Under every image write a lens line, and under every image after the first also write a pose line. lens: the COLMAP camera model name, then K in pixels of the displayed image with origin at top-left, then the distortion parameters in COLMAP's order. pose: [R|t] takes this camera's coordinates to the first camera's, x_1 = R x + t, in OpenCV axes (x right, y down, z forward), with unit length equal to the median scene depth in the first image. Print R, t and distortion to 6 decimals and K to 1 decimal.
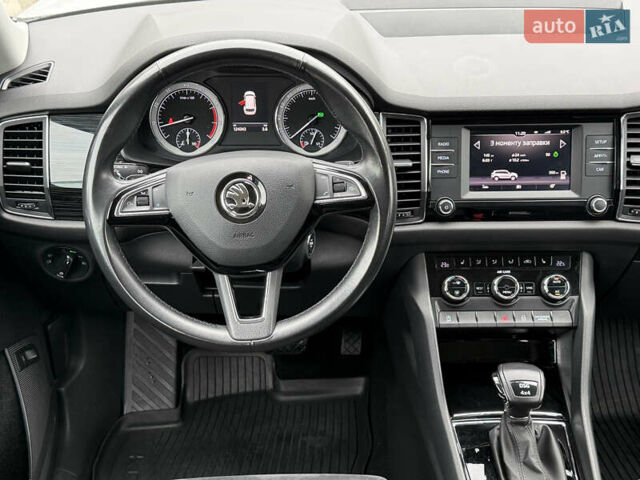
lens RADIAL K [[842.0, 0, 323.4], [0, 842.0, 229.0], [0, 0, 1]] dist [0.141623, 0.000000]
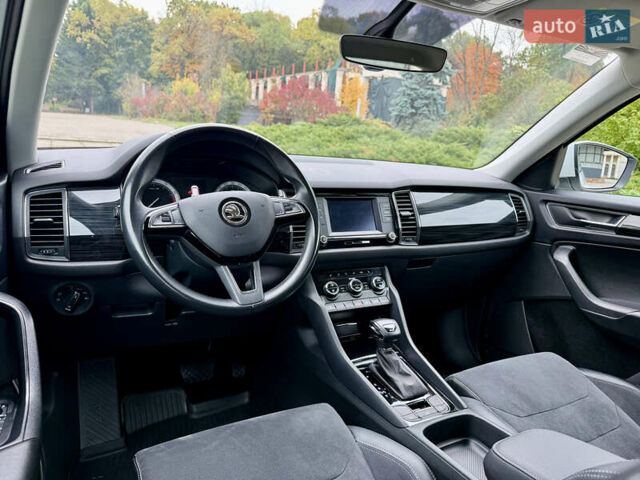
lens RADIAL K [[448.4, 0, 317.1], [0, 448.4, 237.4], [0, 0, 1]] dist [0.038437, -0.021511]
pose [[0.898142, -0.046242, 0.437268, -0.269762], [0.174695, 0.950126, -0.258344, 0.205153], [-0.403513, 0.308418, 0.861426, 0.199813]]
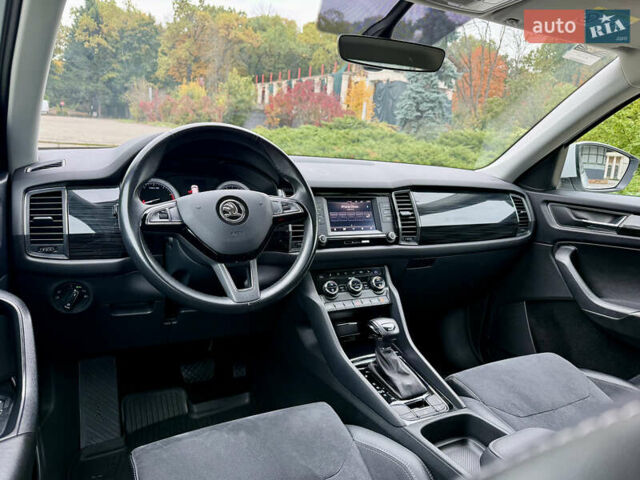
lens RADIAL K [[448.4, 0, 319.5], [0, 448.4, 236.0], [0, 0, 1]] dist [0.038437, -0.021511]
pose [[0.902415, -0.041130, 0.428901, -0.257446], [0.171799, 0.947229, -0.270633, 0.216698], [-0.395136, 0.317908, 0.861860, 0.194344]]
